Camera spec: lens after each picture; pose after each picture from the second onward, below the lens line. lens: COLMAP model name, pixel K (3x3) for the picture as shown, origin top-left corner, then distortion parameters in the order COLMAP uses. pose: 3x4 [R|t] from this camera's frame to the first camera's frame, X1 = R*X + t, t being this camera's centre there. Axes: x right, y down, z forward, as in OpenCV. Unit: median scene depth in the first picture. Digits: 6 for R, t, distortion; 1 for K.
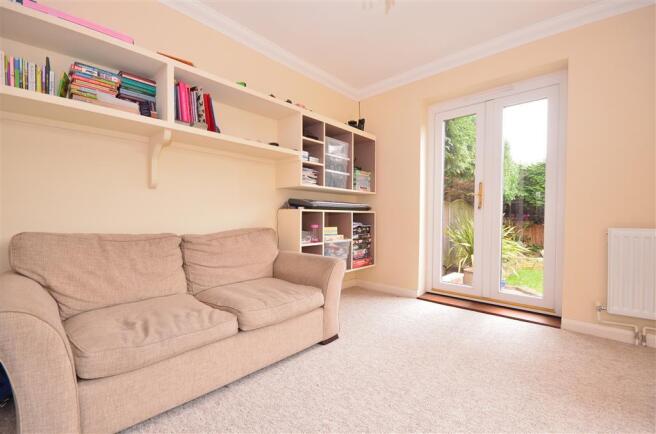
lens RADIAL K [[281.7, 0, 328.0], [0, 281.7, 217.0], [0, 0, 1]] dist [-0.002420, -0.000424]
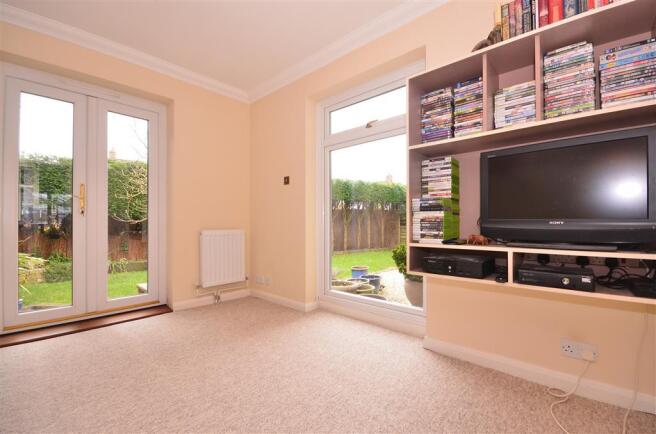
lens RADIAL K [[281.7, 0, 328.0], [0, 281.7, 217.0], [0, 0, 1]] dist [-0.002420, -0.000424]
pose [[0.024073, 0.015623, 0.999588, -0.455231], [0.003446, 0.999871, -0.015711, -0.005140], [-0.999704, 0.003823, 0.024016, 0.296832]]
